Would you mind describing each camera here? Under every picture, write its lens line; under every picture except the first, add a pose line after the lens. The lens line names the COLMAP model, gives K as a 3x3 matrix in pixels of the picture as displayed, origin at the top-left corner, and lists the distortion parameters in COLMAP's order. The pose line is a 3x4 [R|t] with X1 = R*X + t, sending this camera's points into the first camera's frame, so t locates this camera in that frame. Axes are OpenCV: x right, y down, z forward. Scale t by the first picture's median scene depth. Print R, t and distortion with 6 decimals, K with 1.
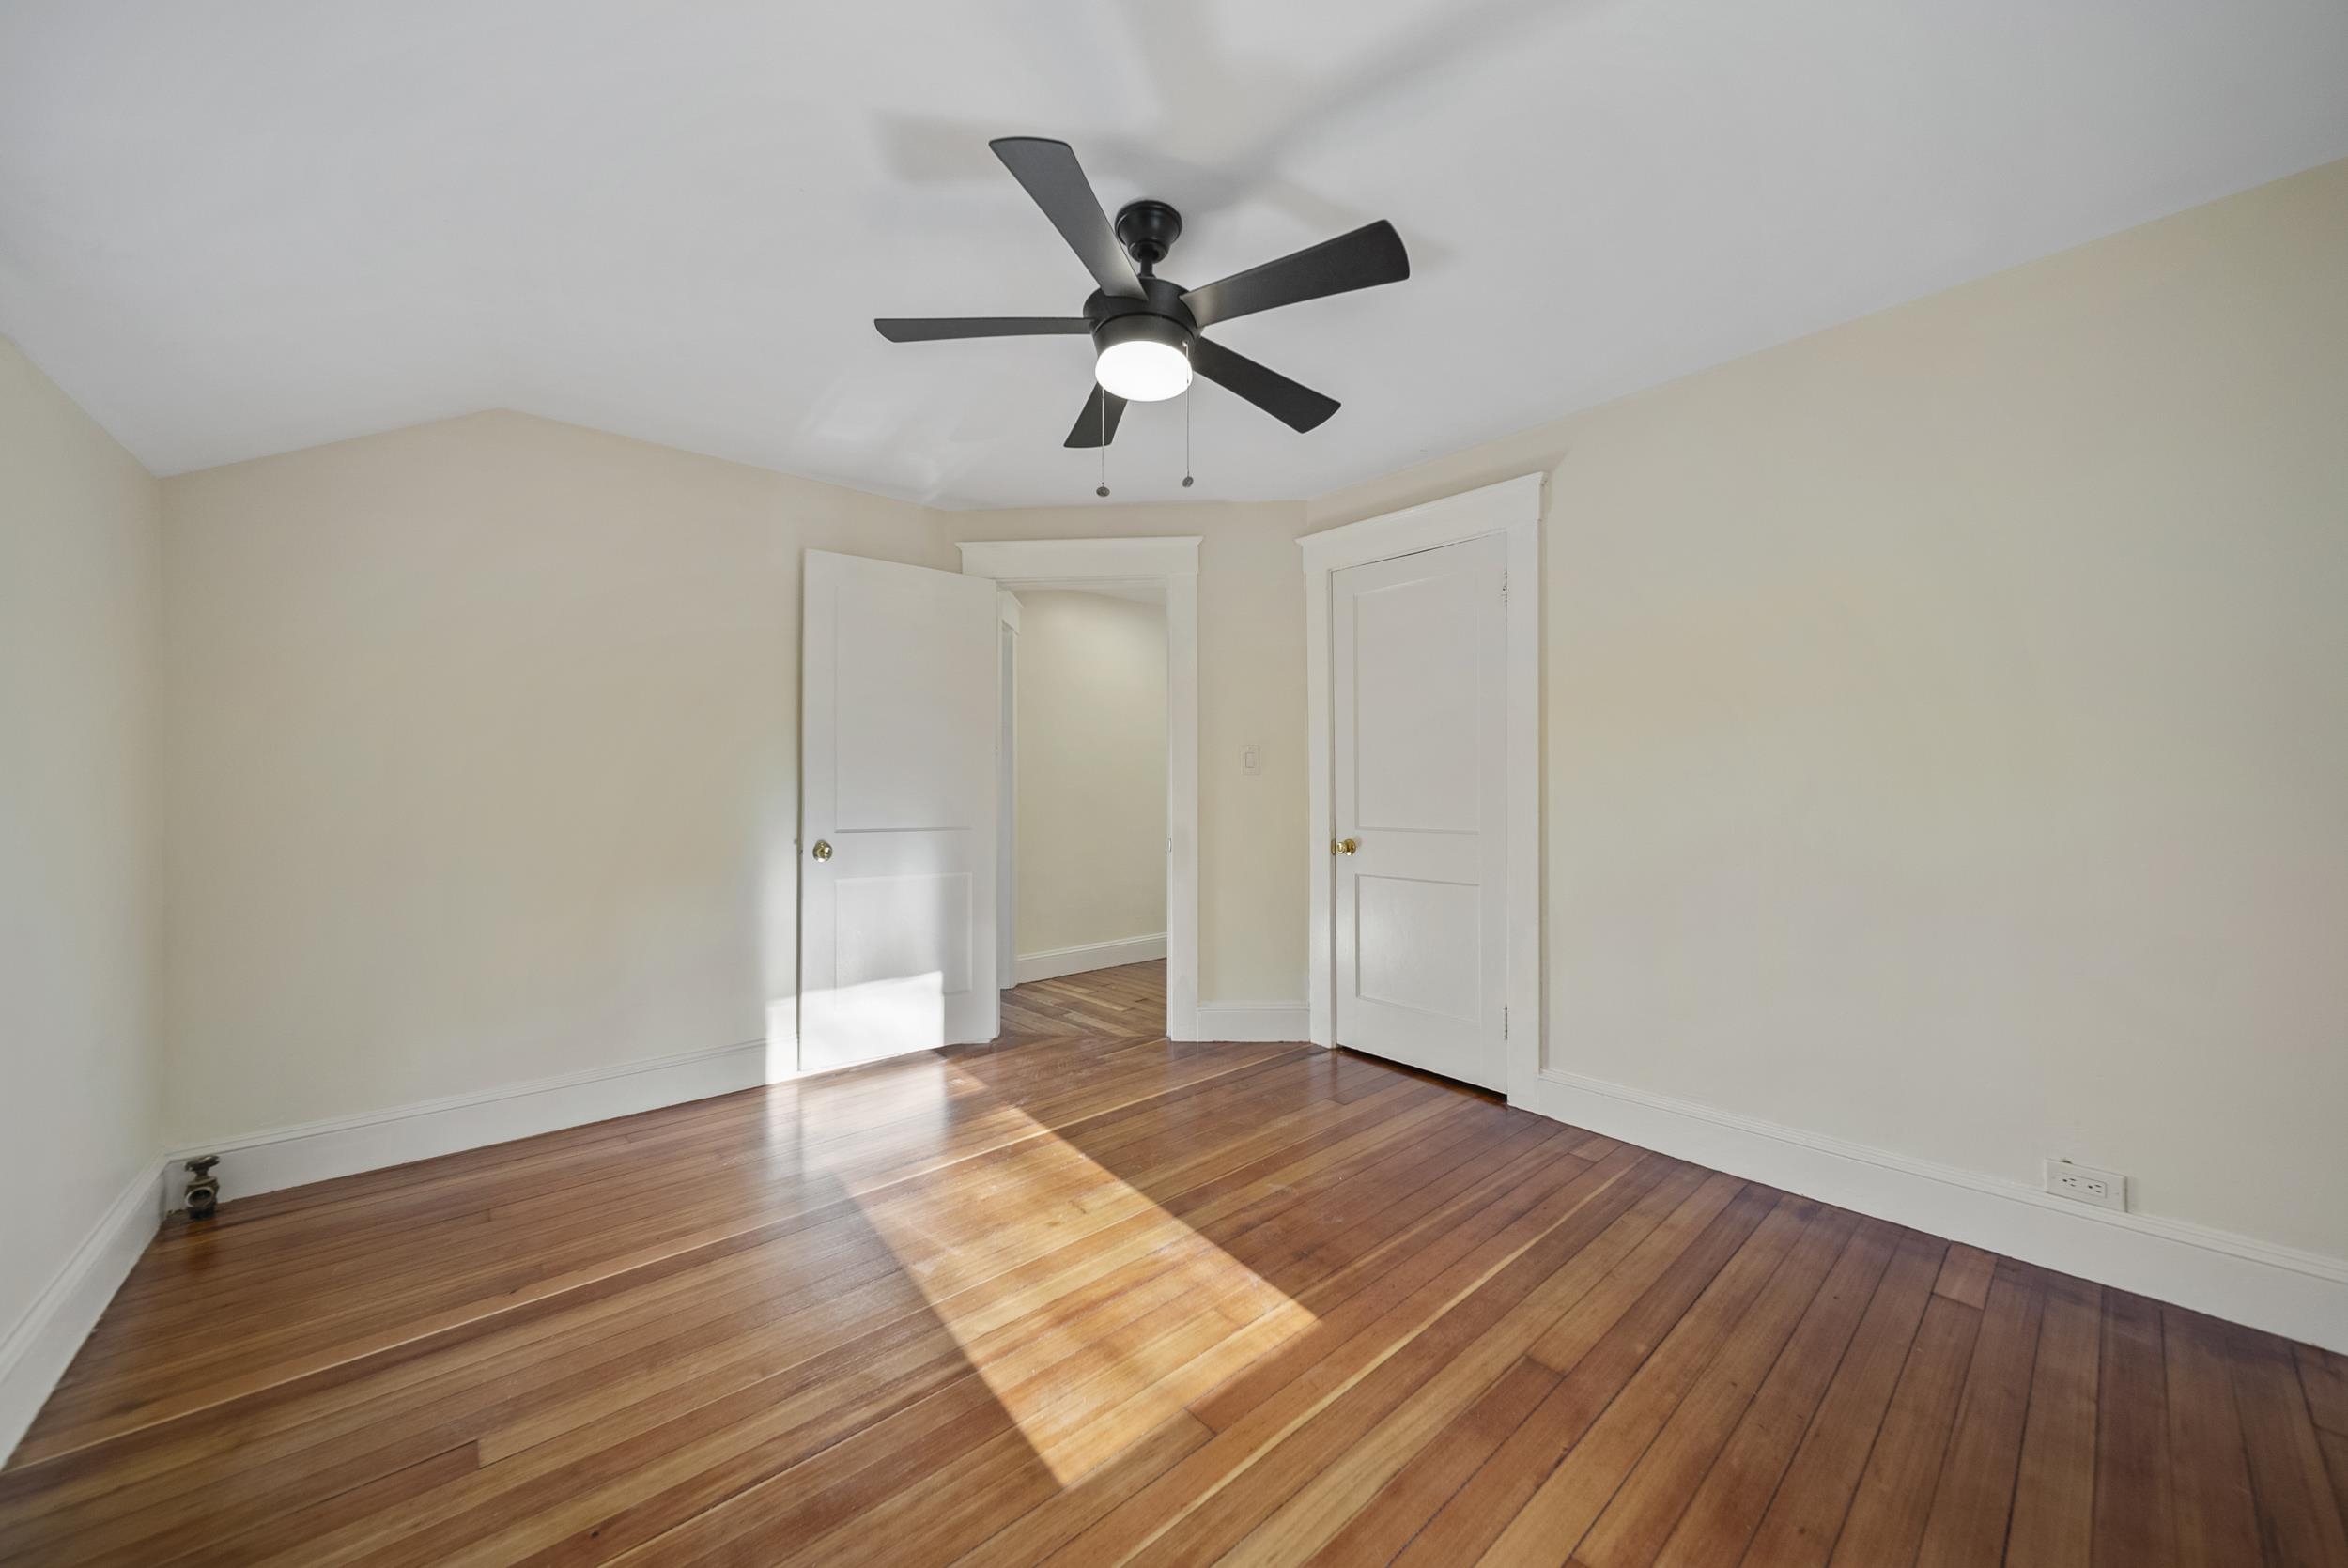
lens RADIAL K [[831.7, 0, 1167.3], [0, 831.7, 781.9], [0, 0, 1]] dist [-0.001688, -0.000643]
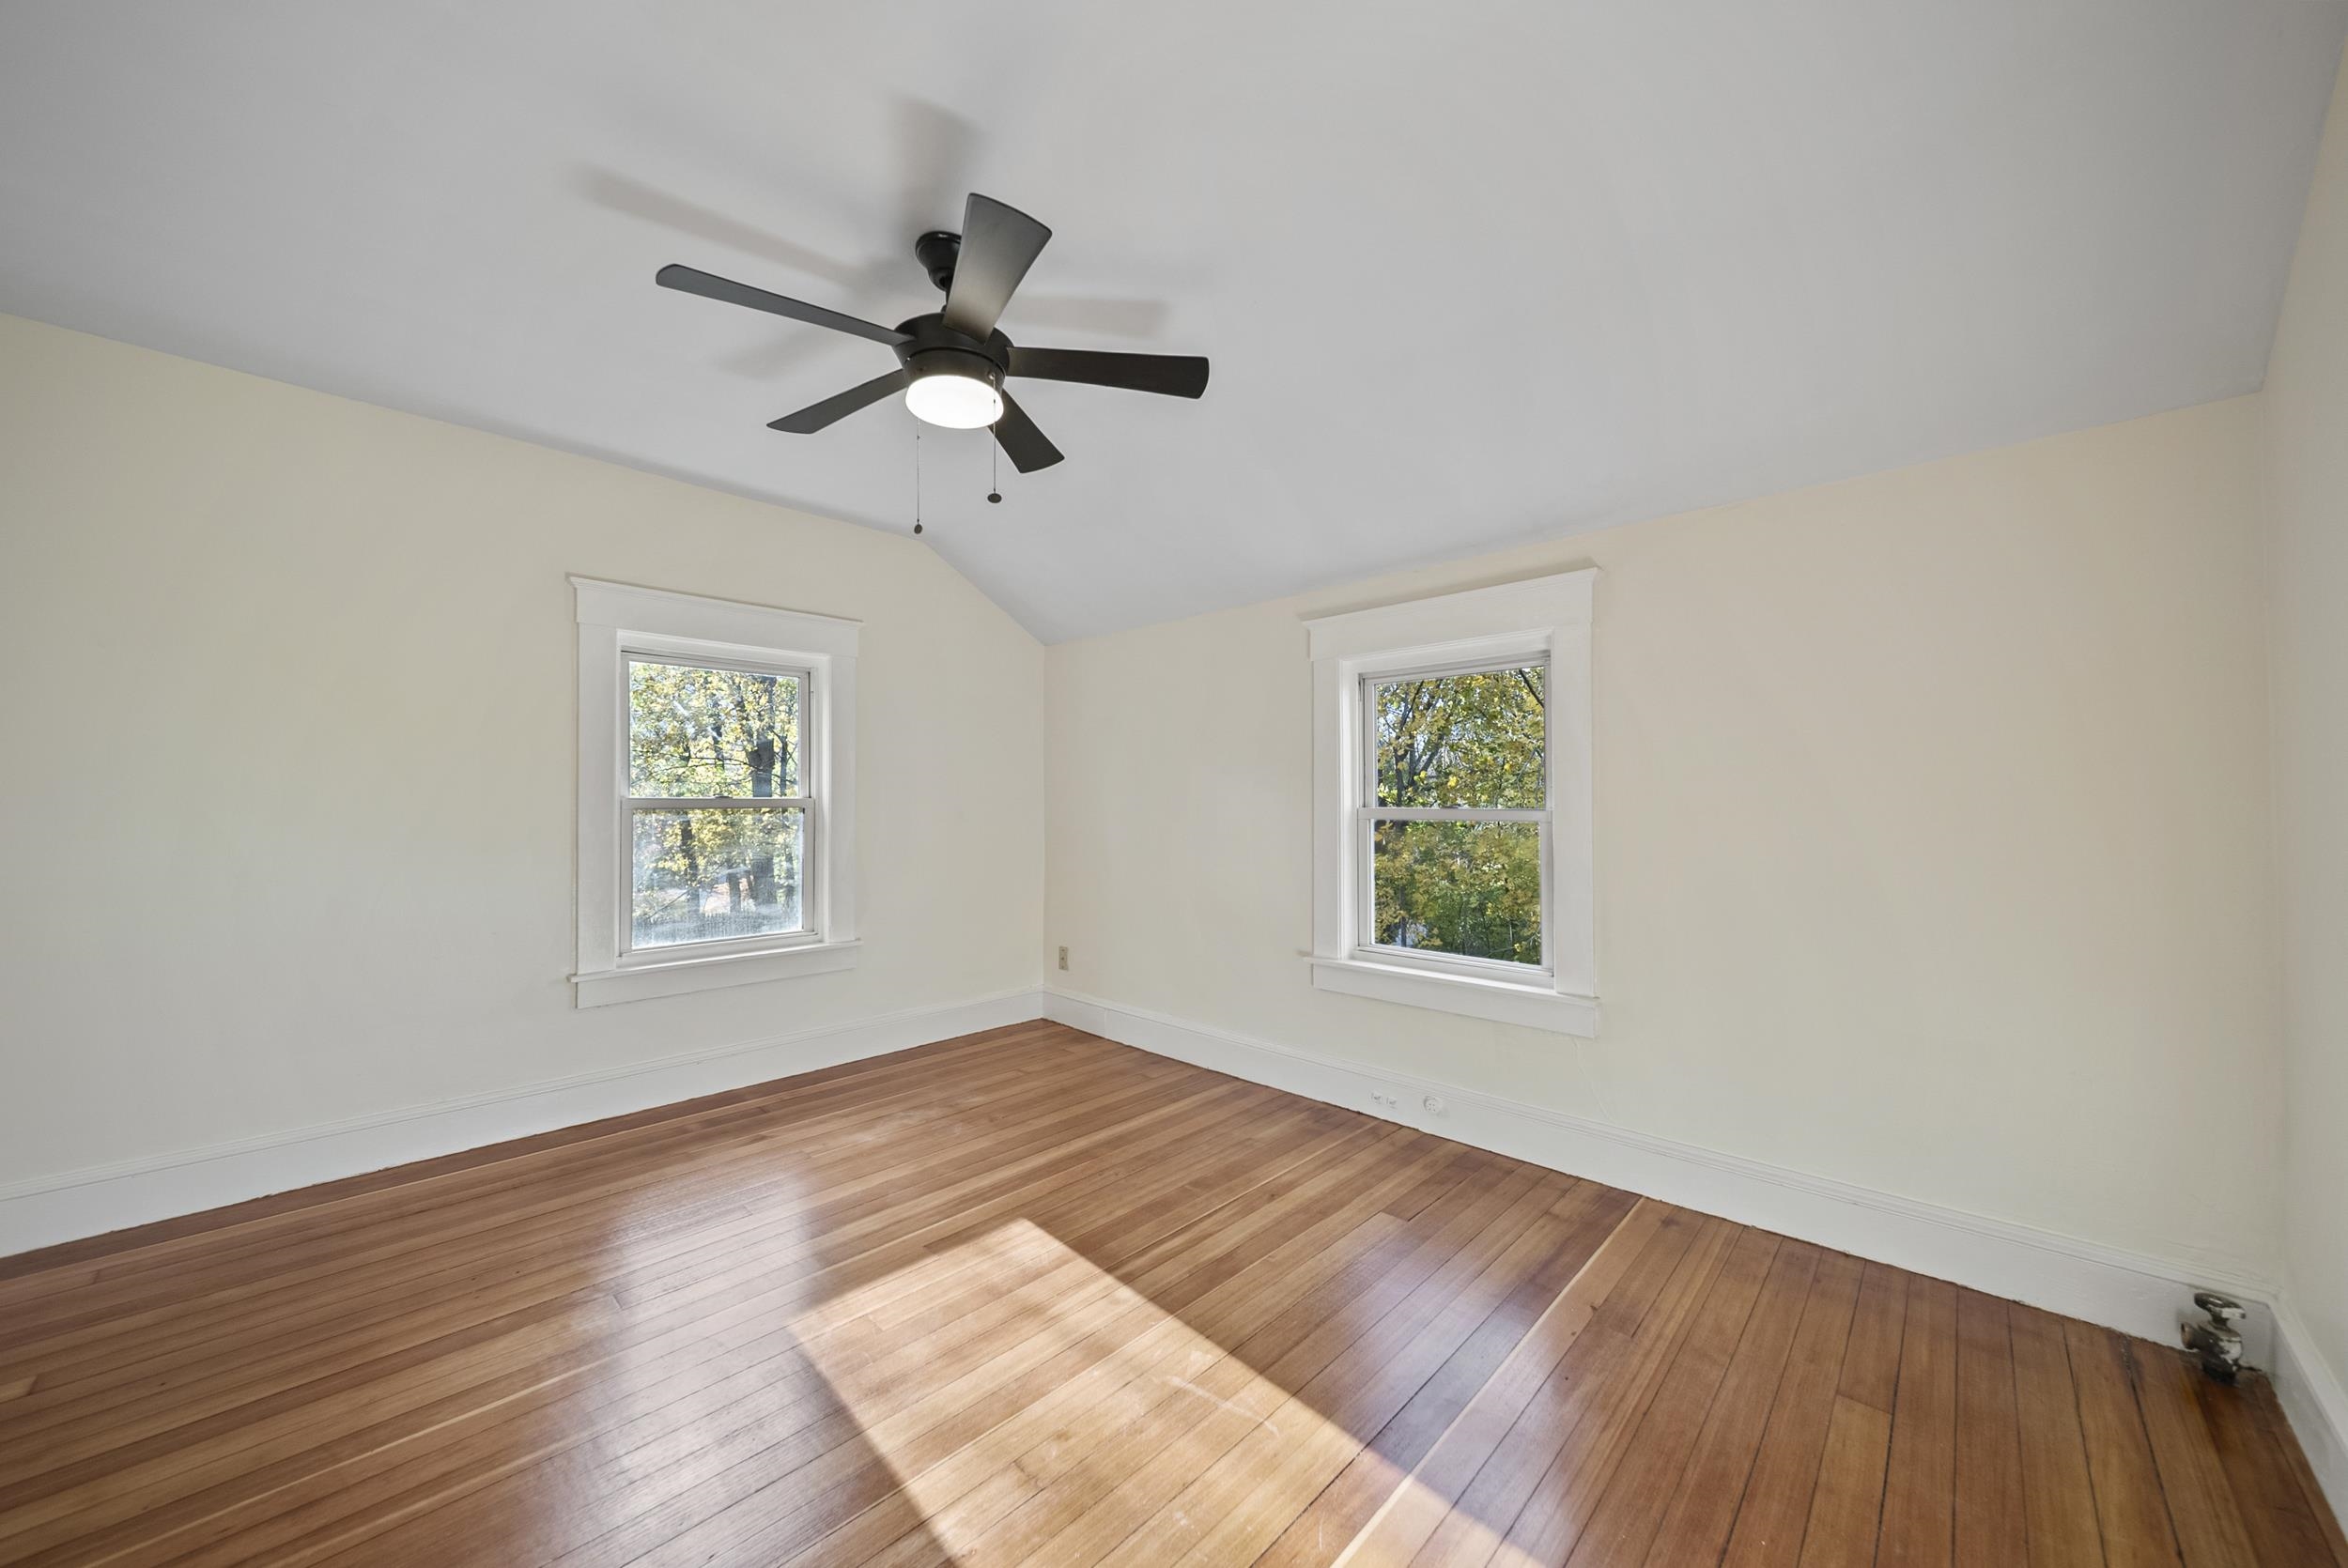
lens RADIAL K [[826.0, 0, 1179.1], [0, 826.0, 795.1], [0, 0, 1]] dist [-0.001782, -0.000570]
pose [[-0.994644, 0.002434, -0.103327, -0.228374], [0.004170, 0.999854, -0.016585, 0.008470], [0.103271, -0.016927, -0.994509, 2.402146]]
